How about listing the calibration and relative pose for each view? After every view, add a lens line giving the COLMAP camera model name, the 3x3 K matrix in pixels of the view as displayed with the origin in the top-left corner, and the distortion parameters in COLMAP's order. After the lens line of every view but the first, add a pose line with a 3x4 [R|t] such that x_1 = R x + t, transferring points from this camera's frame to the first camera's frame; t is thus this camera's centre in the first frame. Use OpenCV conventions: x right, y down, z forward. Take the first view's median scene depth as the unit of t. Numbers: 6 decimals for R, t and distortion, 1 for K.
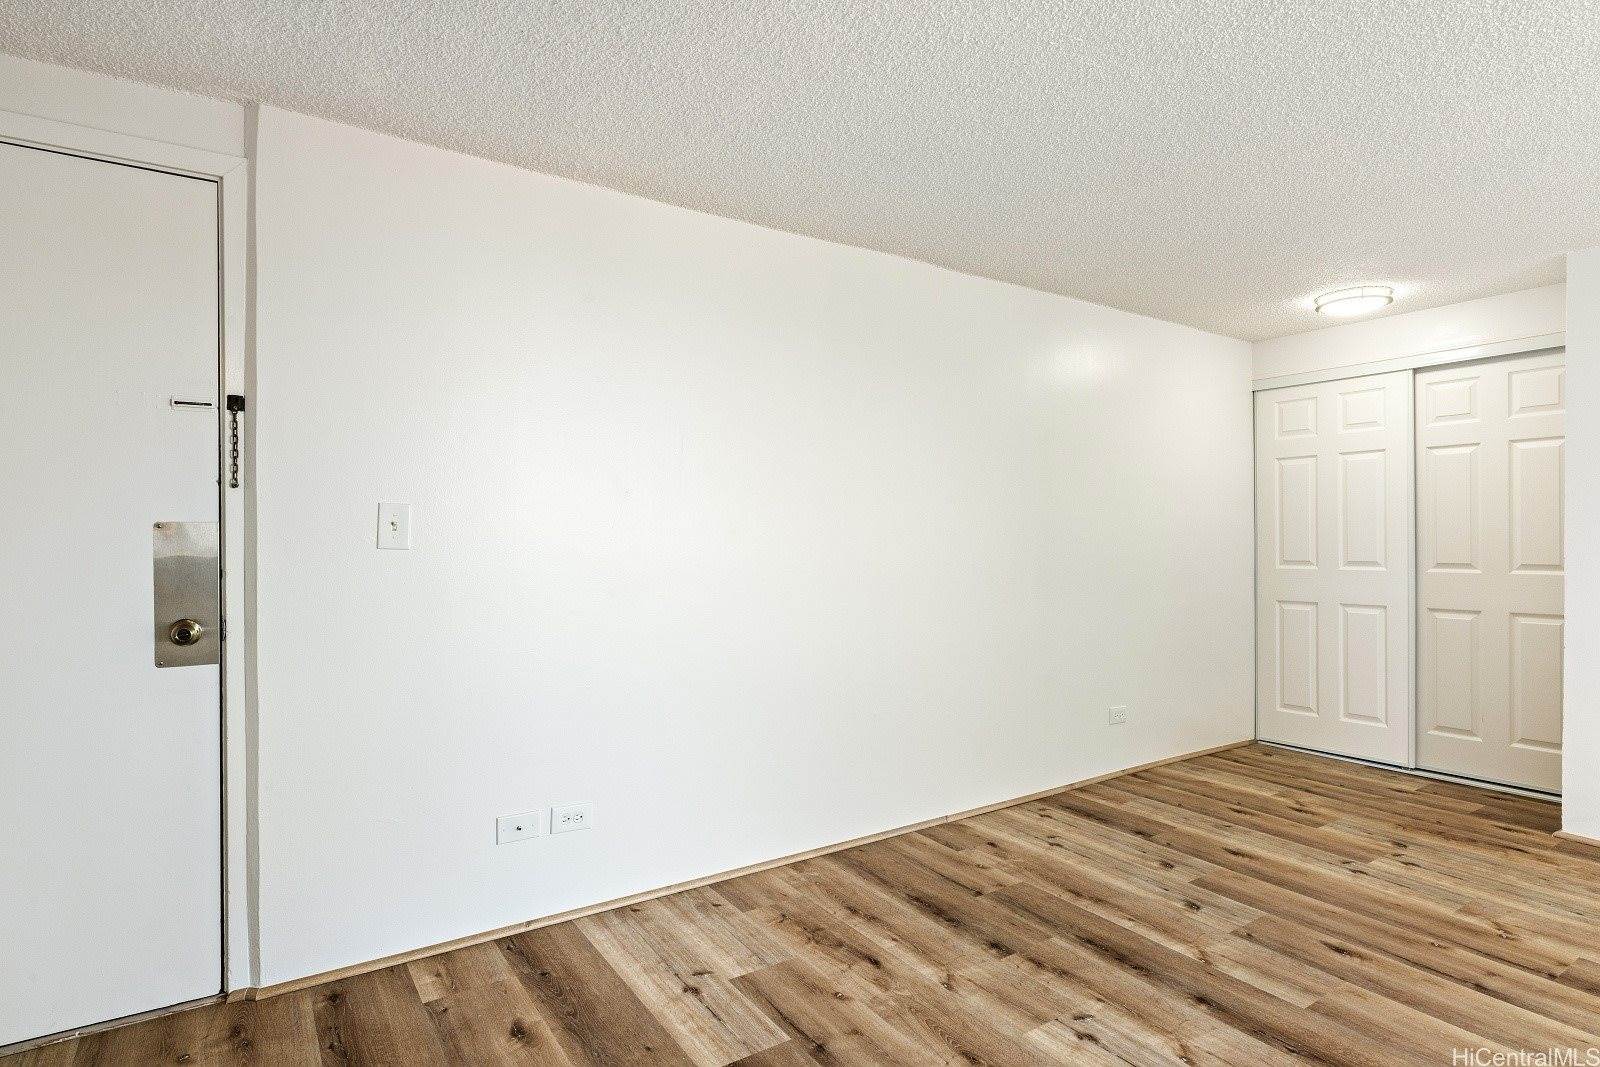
lens RADIAL K [[841.4, 0, 805.8], [0, 841.4, 531.5], [0, 0, 1]] dist [-0.001377, -0.001142]
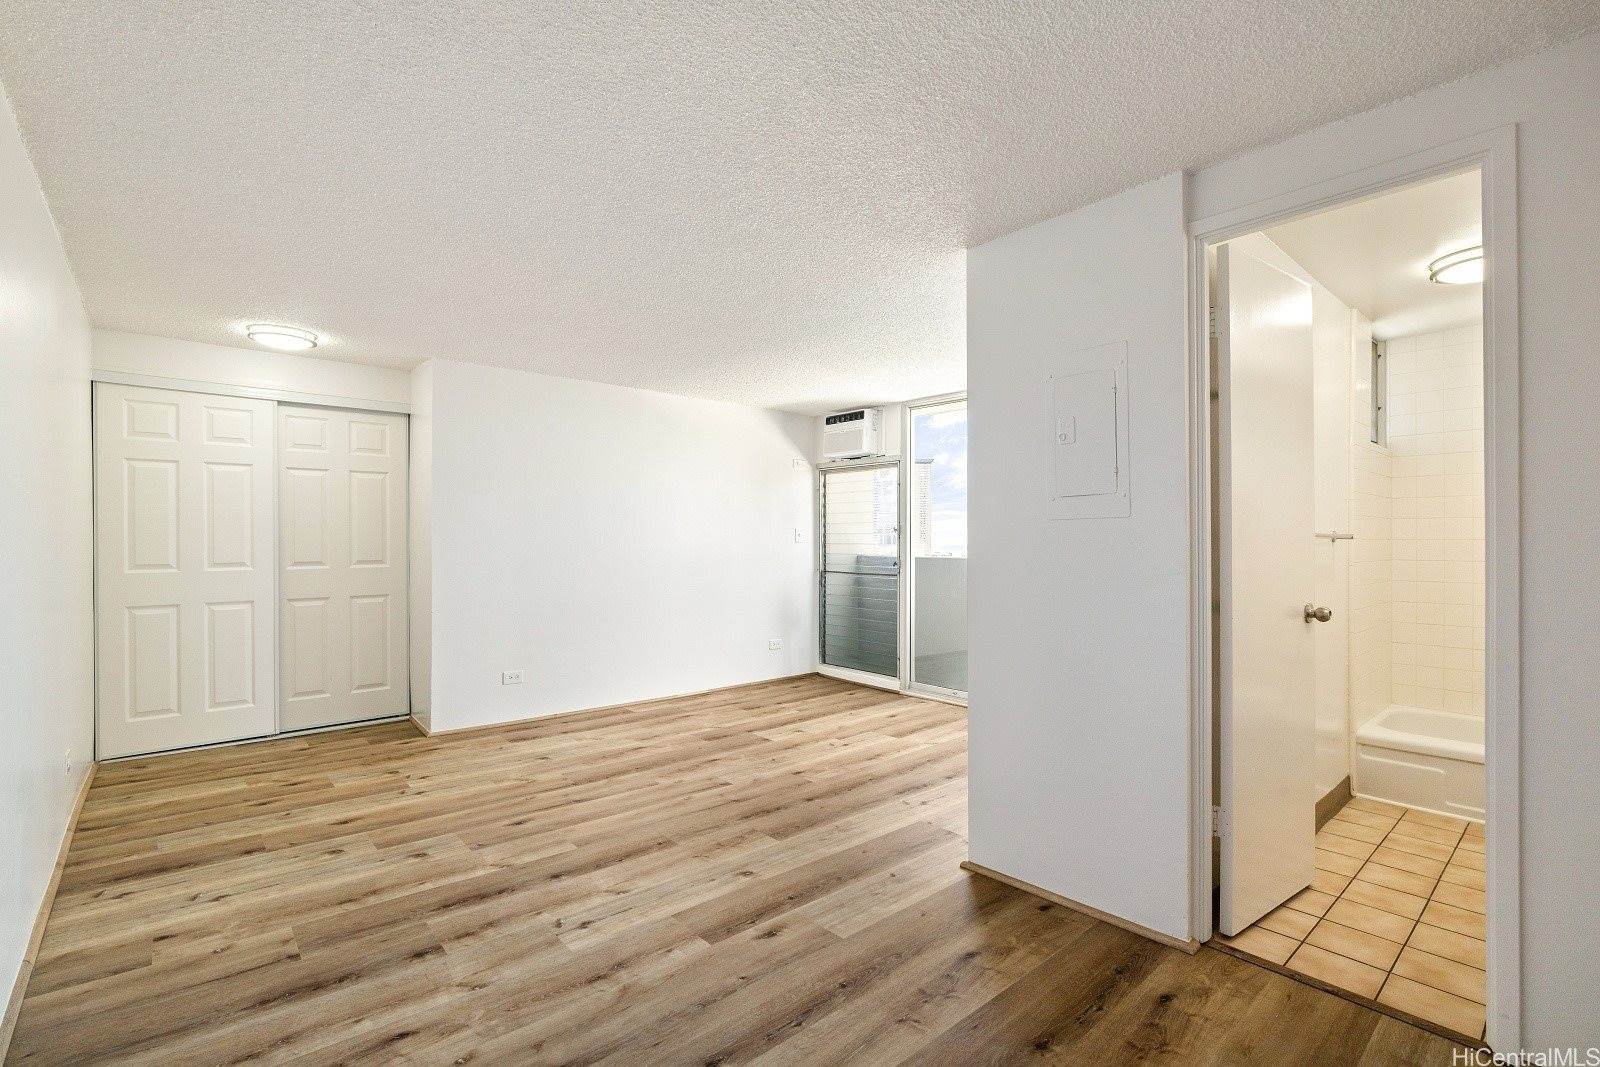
lens RADIAL K [[721.9, 0, 806.1], [0, 721.9, 540.2], [0, 0, 1]] dist [-0.002118, 0.000123]
pose [[-0.125066, 0.002373, 0.992146, -0.542248], [-0.010007, 0.999943, -0.003653, 0.002928], [-0.992098, -0.010385, -0.125035, 0.530776]]
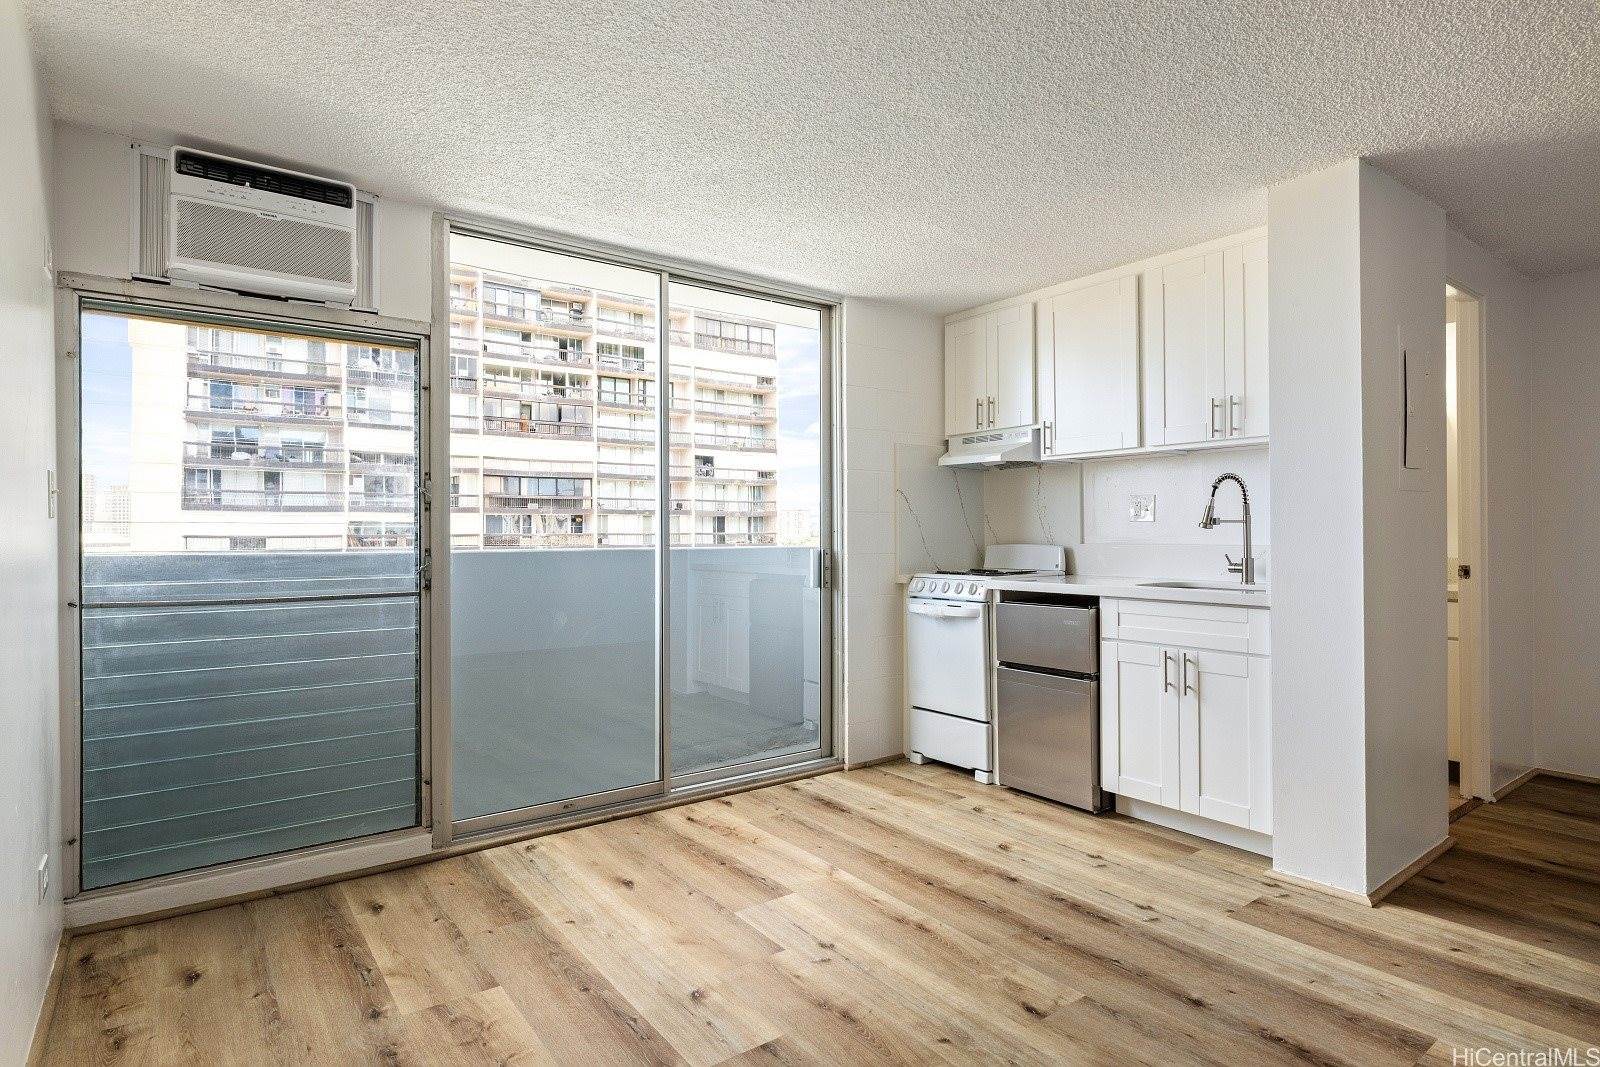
lens RADIAL K [[846.6, 0, 802.0], [0, 846.6, 527.1], [0, 0, 1]] dist [-0.000315, -0.001041]
pose [[-0.999066, 0.004783, -0.042937, 0.906122], [0.005363, 0.999896, -0.013402, 0.023492], [0.042868, -0.013620, -0.998988, 1.053951]]
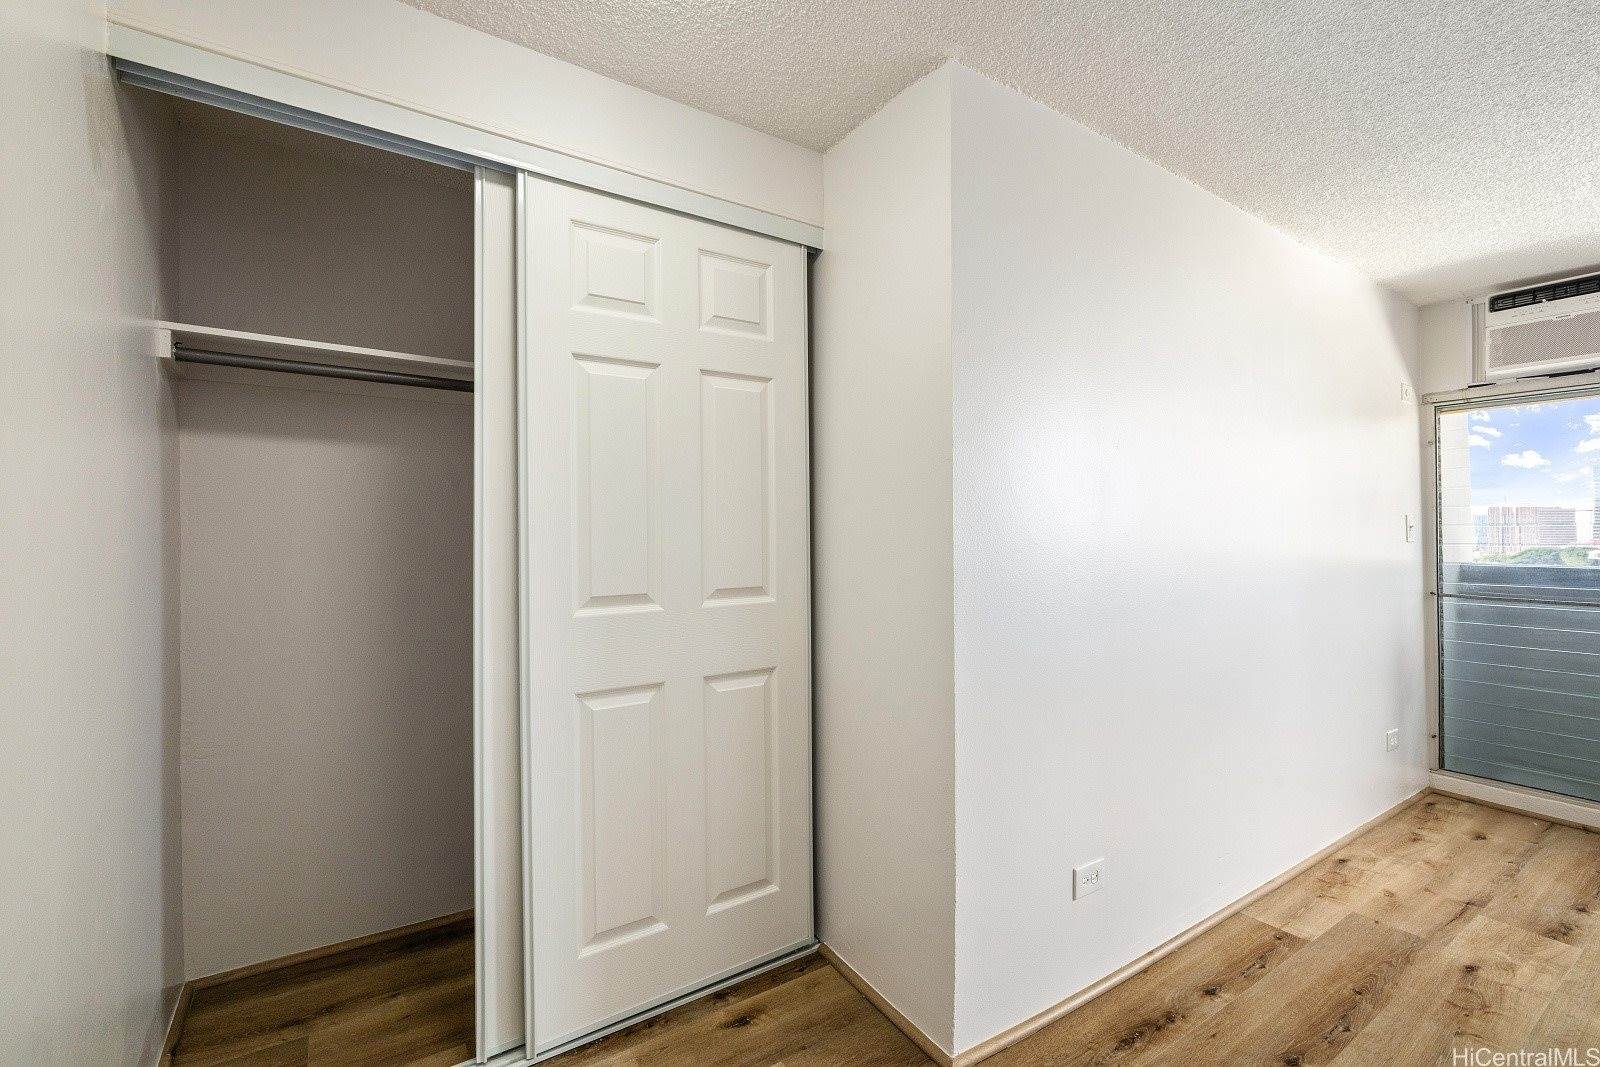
lens RADIAL K [[739.4, 0, 836.6], [0, 739.4, 530.5], [0, 0, 1]] dist [-0.027839, 0.026522]
pose [[-0.033762, 0.011944, 0.999359, 0.443205], [-0.008691, 0.999887, -0.012244, 0.006286], [-0.999392, -0.009099, -0.033655, 1.198011]]
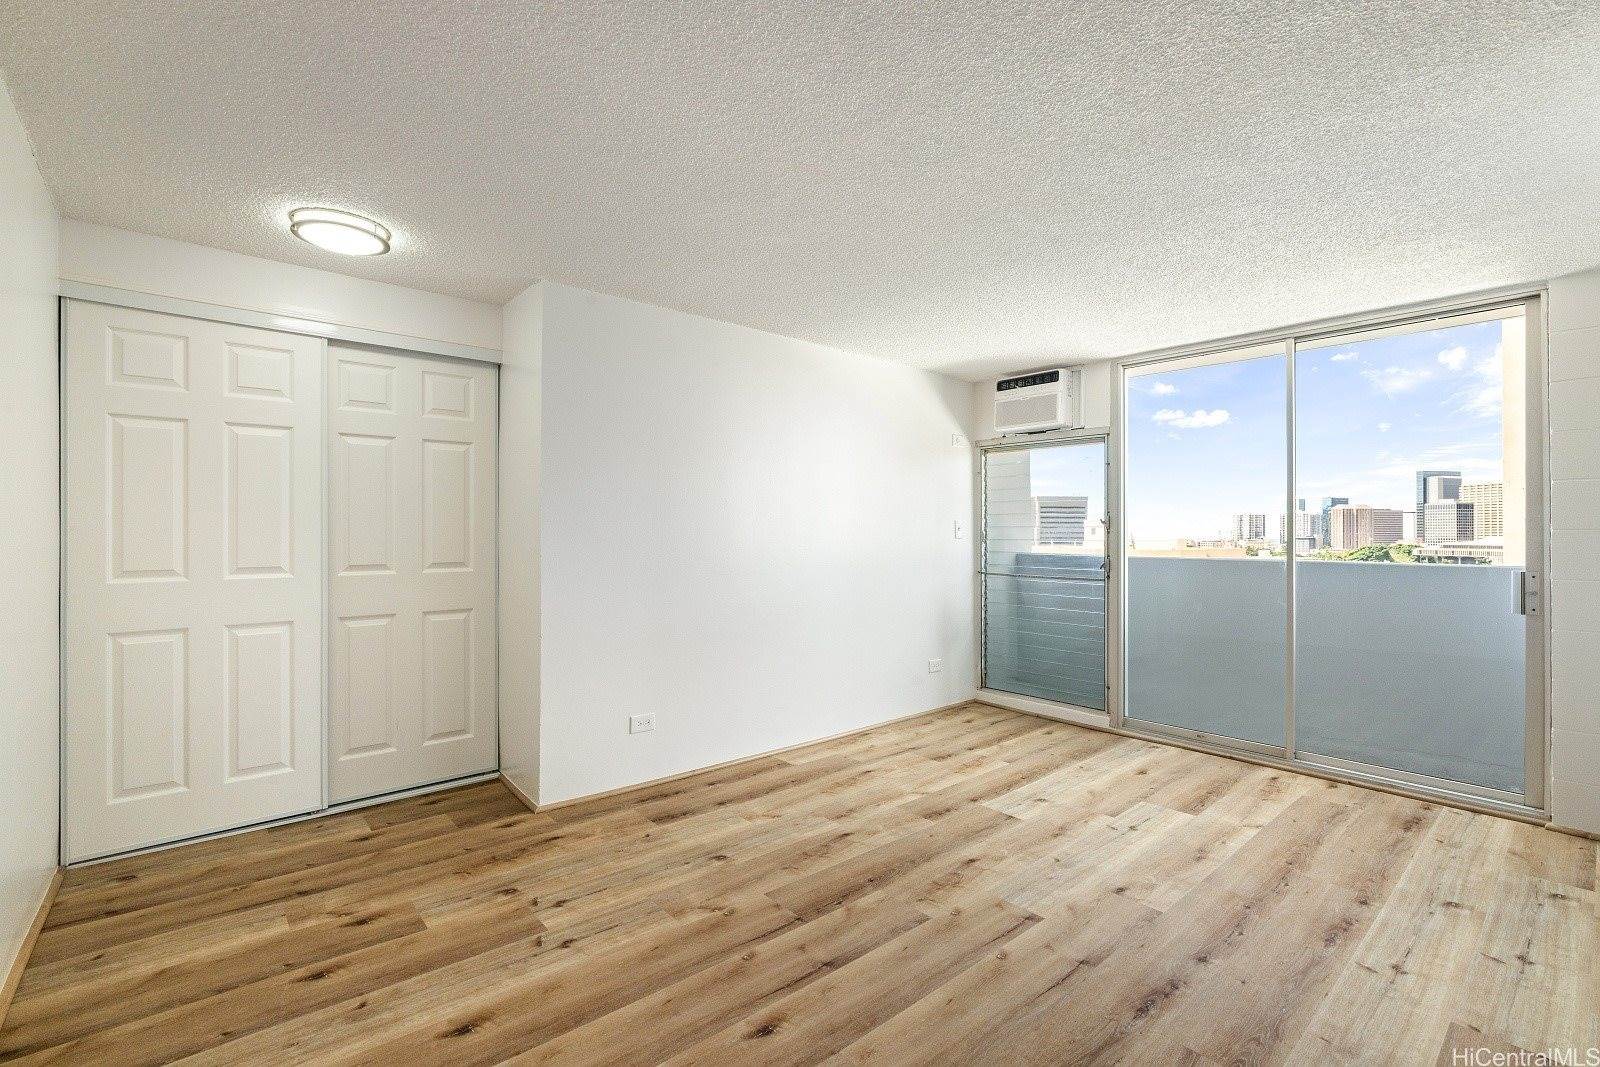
lens RADIAL K [[706.5, 0, 804.6], [0, 706.5, 529.8], [0, 0, 1]] dist [-0.005264, 0.000291]
pose [[-0.118210, 0.008003, 0.992956, -0.058826], [-0.011420, 0.999890, -0.009418, 0.002729], [-0.992923, -0.012452, -0.118105, 0.839418]]
